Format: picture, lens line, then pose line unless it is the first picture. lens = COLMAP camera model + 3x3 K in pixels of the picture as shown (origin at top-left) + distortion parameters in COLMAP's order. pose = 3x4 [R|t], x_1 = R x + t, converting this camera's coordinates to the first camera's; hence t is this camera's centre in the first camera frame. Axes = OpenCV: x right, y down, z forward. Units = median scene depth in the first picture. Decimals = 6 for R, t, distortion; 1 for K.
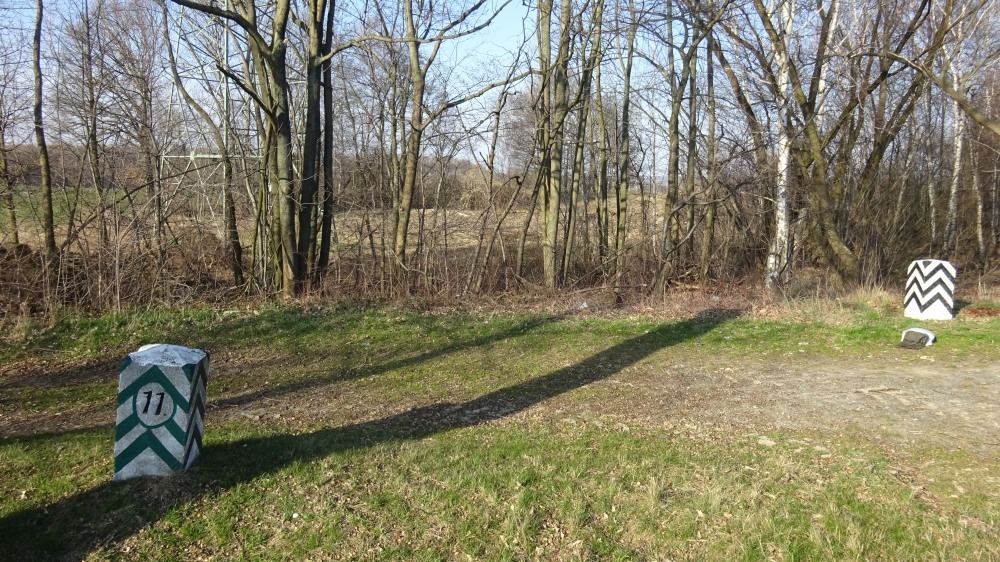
lens RADIAL K [[741.5, 0, 498.6], [0, 741.5, 279.8], [0, 0, 1]] dist [0.001689, 0.001201]
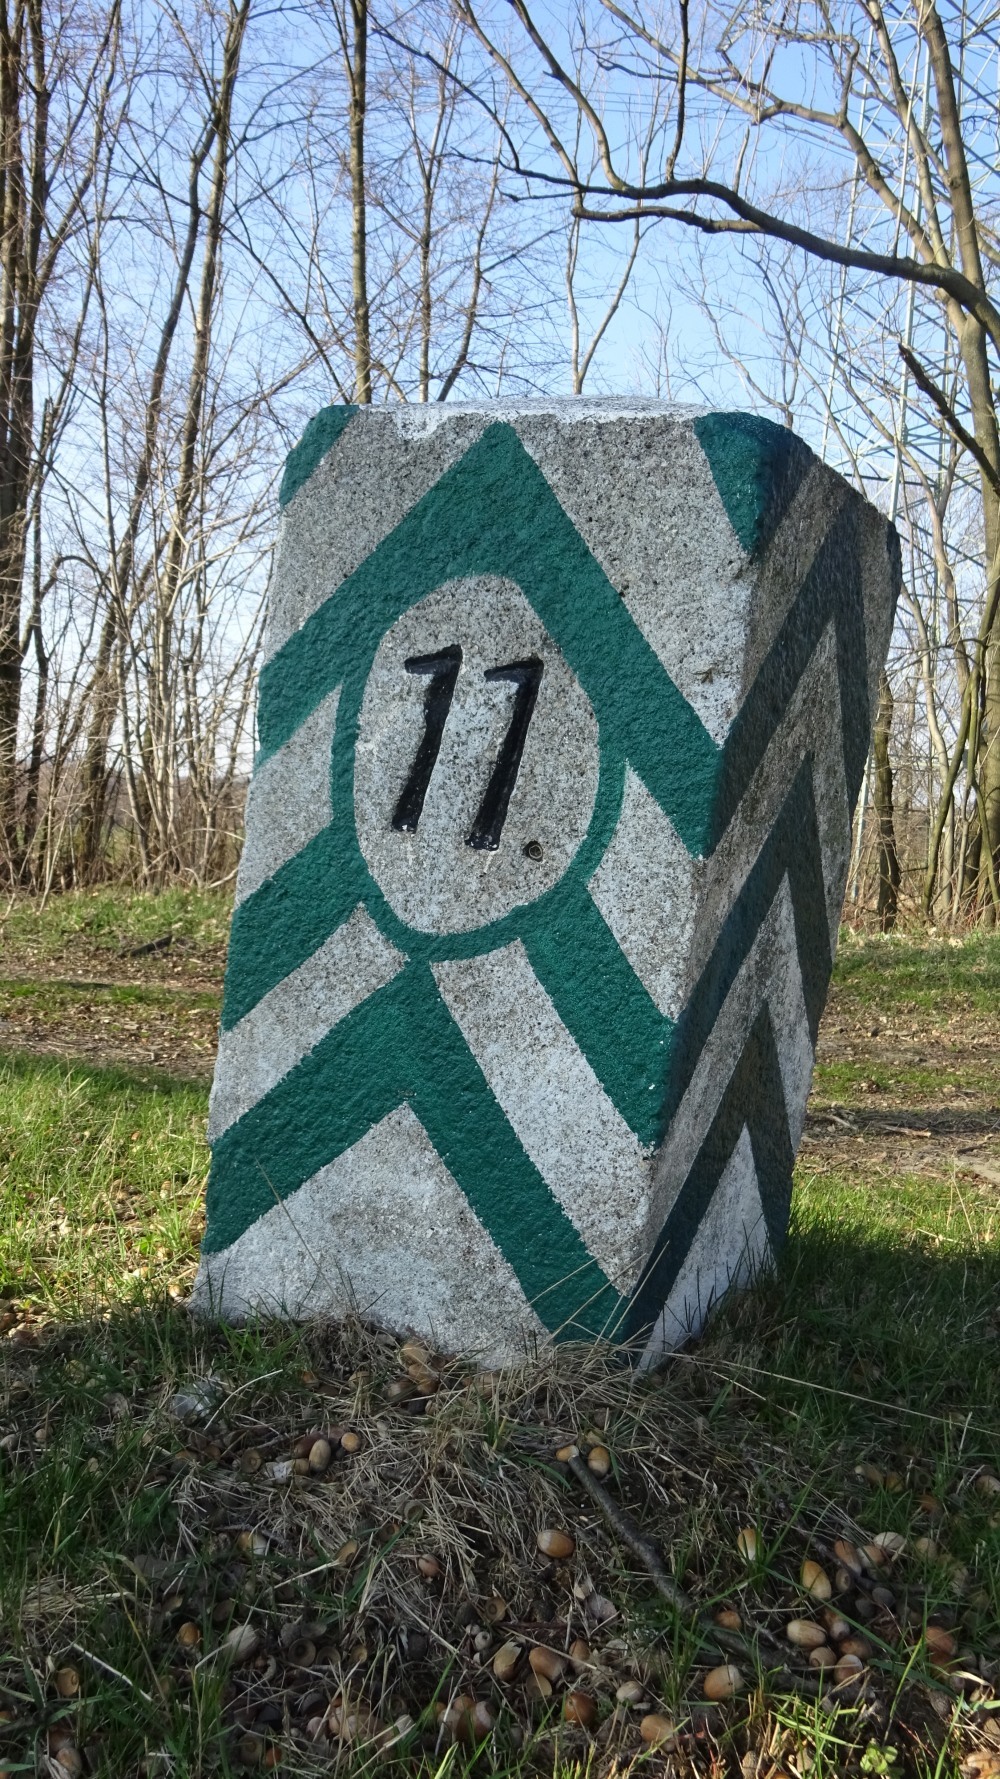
lens RADIAL K [[1319.1, 0, 497.7], [0, 1319.1, 891.4], [0, 0, 1]] dist [0.001689, 0.001201]
pose [[0.816824, 0.049095, -0.574794, -0.329958], [-0.109939, 0.991359, -0.071555, 0.204002], [0.566315, 0.121640, 0.815163, 0.820586]]
